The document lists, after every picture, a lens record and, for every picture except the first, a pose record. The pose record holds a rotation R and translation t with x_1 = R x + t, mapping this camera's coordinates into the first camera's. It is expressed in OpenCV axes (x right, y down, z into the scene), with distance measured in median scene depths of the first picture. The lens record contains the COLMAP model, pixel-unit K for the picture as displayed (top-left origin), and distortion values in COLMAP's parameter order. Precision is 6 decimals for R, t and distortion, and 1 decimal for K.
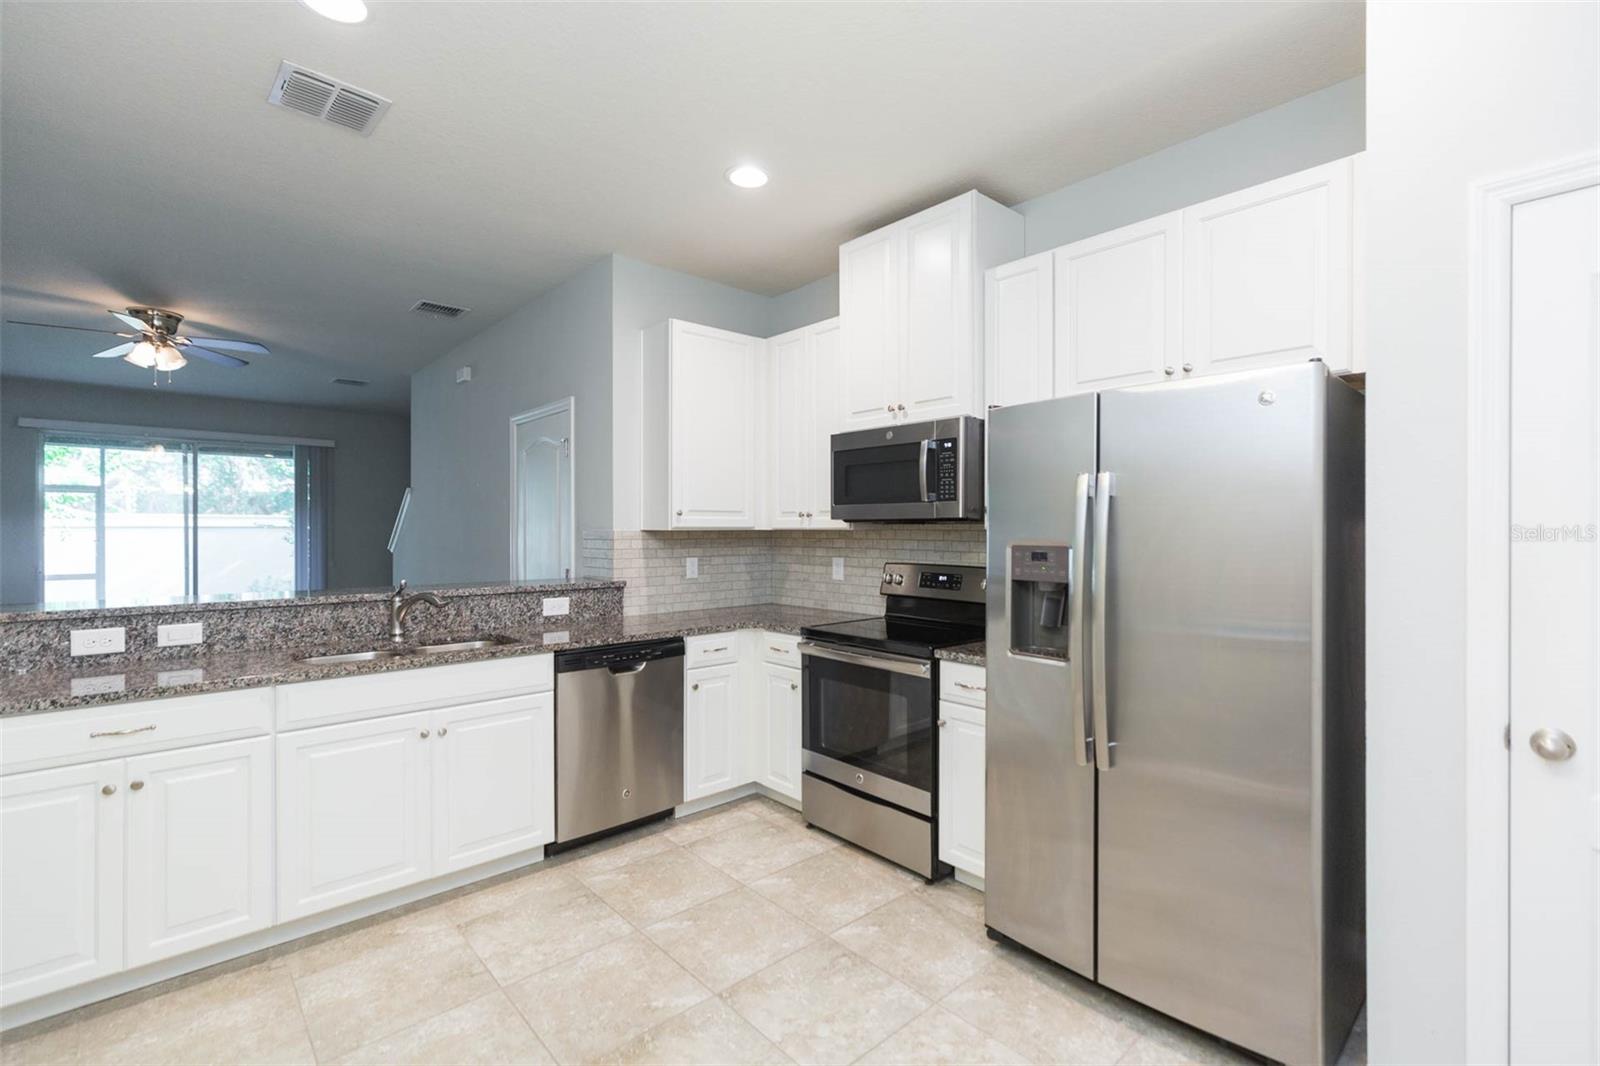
lens RADIAL K [[725.3, 0, 800.3], [0, 725.3, 531.4], [0, 0, 1]] dist [0.004825, -0.000736]
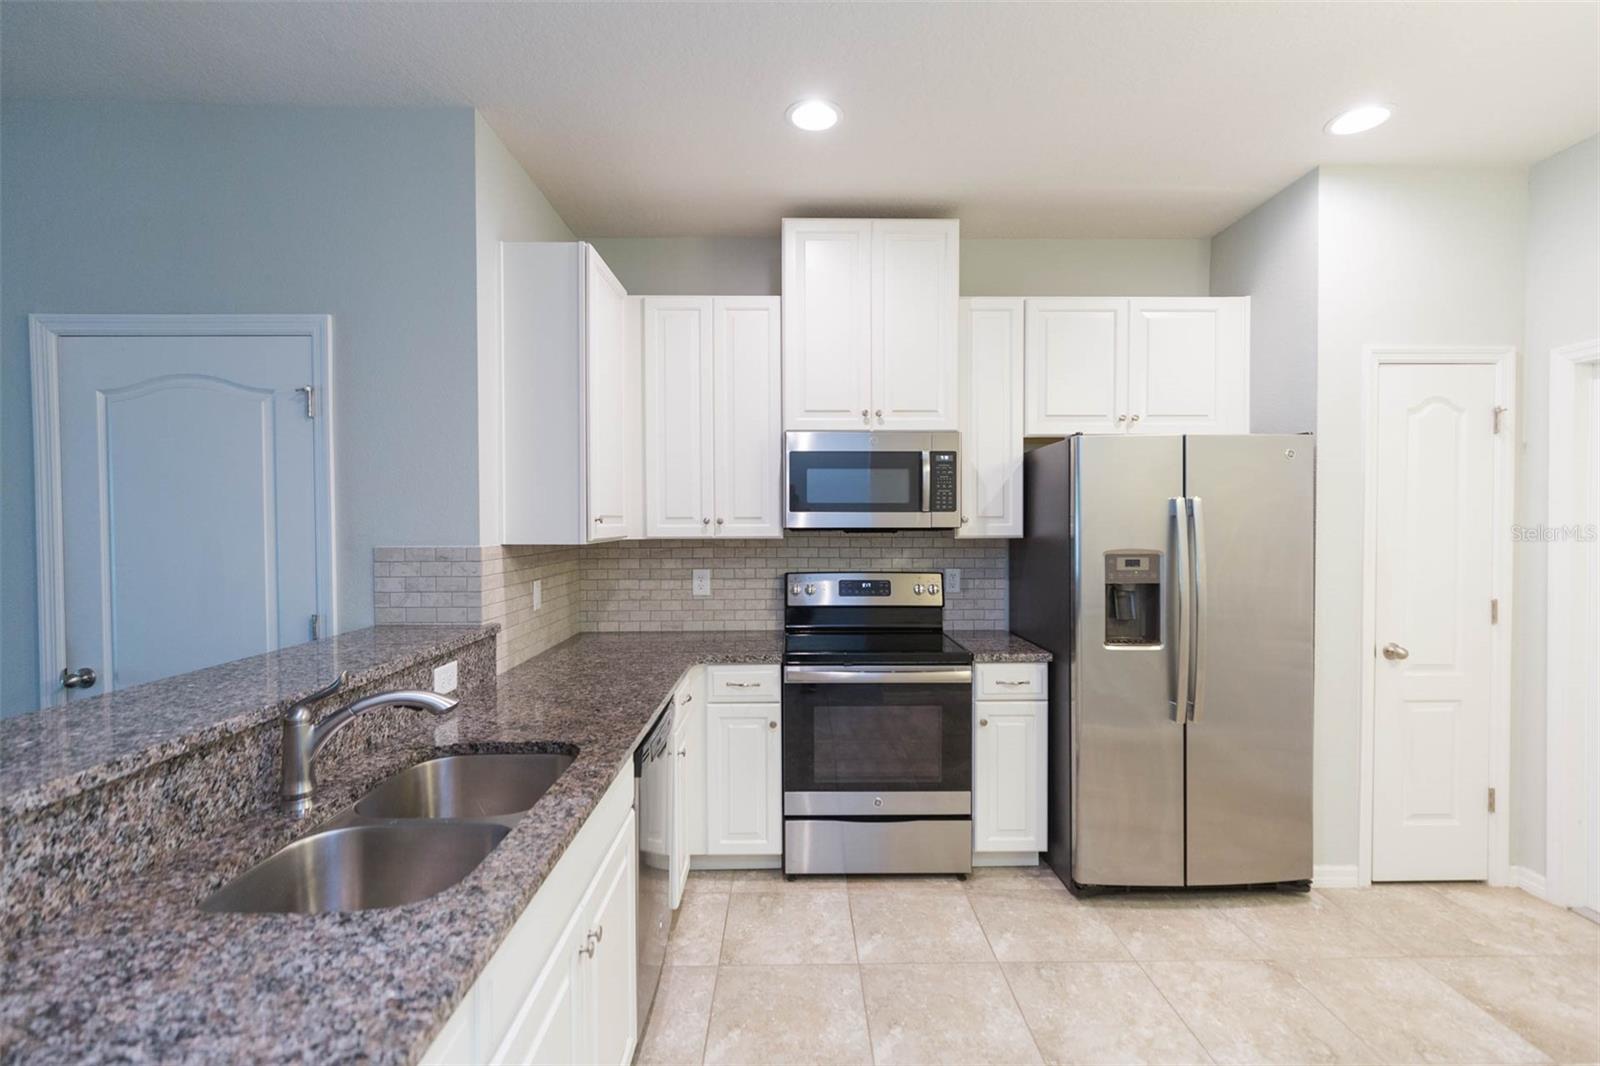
lens RADIAL K [[725.3, 0, 802.7], [0, 725.3, 530.7], [0, 0, 1]] dist [0.004825, -0.000736]
pose [[0.650334, -0.014822, 0.759504, -0.676491], [0.005414, 0.999875, 0.014877, -0.028546], [-0.759629, -0.005563, 0.650333, 0.446790]]
